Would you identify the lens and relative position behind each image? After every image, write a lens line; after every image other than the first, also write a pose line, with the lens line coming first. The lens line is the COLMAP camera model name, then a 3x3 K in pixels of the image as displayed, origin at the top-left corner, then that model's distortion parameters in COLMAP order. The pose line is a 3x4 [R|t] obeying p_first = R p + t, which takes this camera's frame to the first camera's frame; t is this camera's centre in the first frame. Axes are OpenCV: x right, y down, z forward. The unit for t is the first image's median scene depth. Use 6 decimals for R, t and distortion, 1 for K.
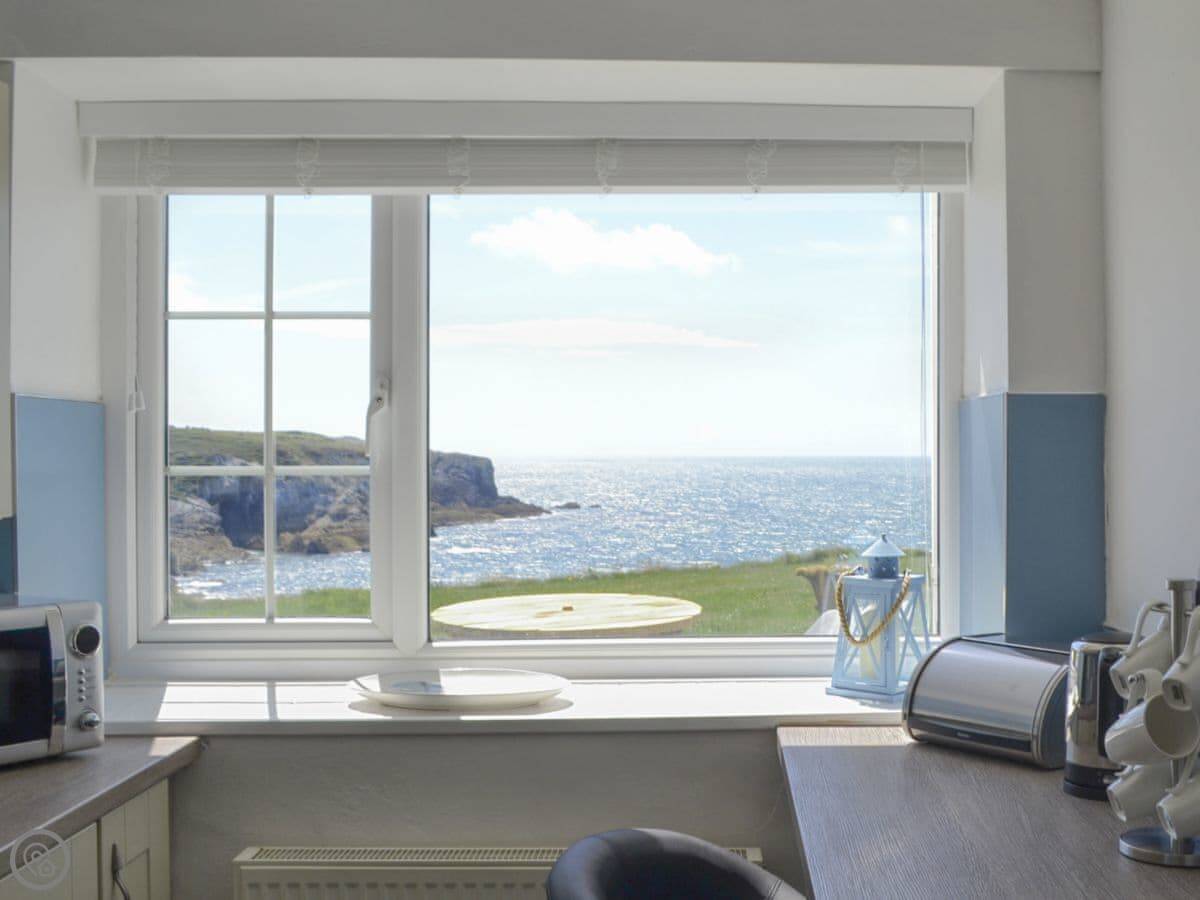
lens RADIAL K [[1465.8, 0, 600.0], [0, 1465.8, 450.0], [0, 0, 1]] dist [-0.012210, -0.007818]
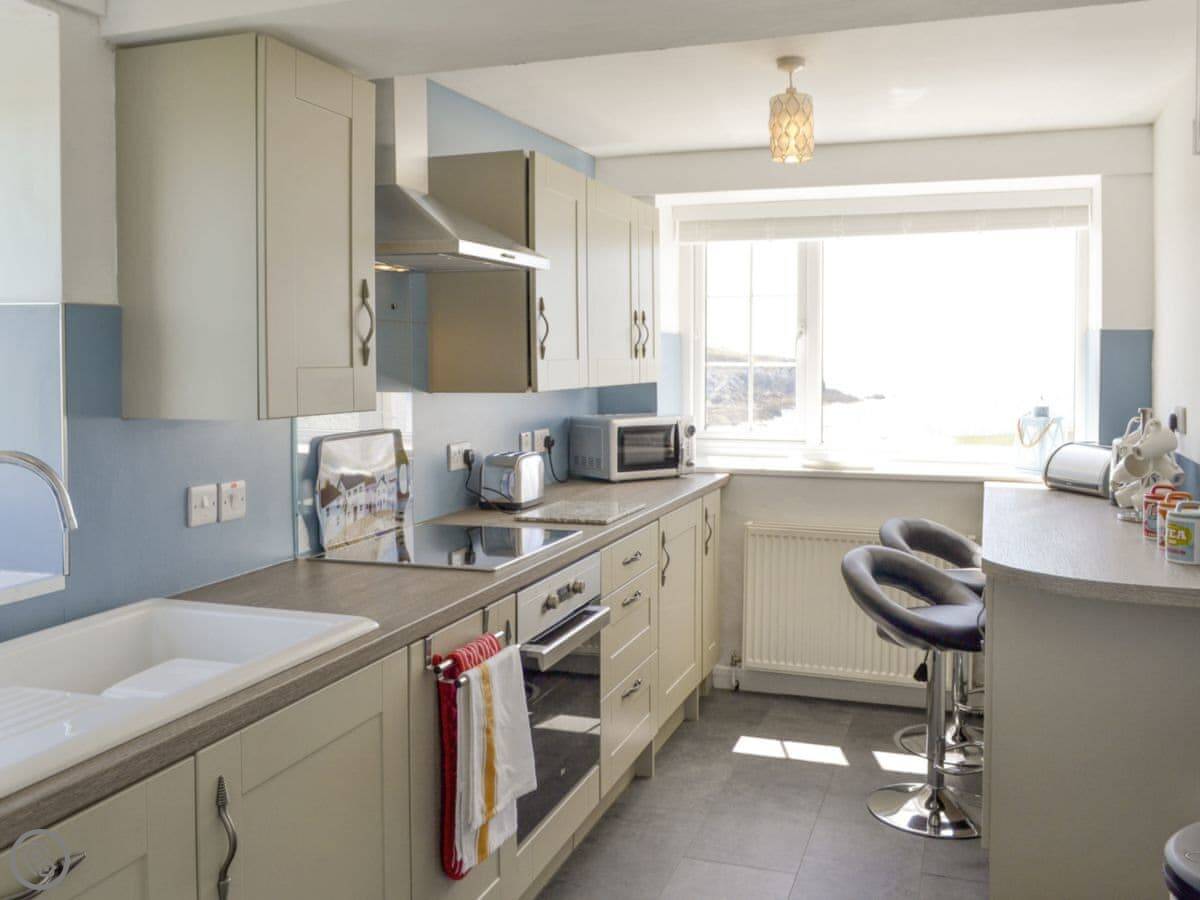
lens RADIAL K [[1095.9, 0, 597.7], [0, 1095.9, 388.8], [0, 0, 1]] dist [-0.040052, -0.014216]
pose [[0.963812, 0.009676, -0.266408, -0.004076], [-0.001706, 0.999545, 0.030131, 0.001637], [0.266578, -0.028586, 0.963389, -0.724835]]
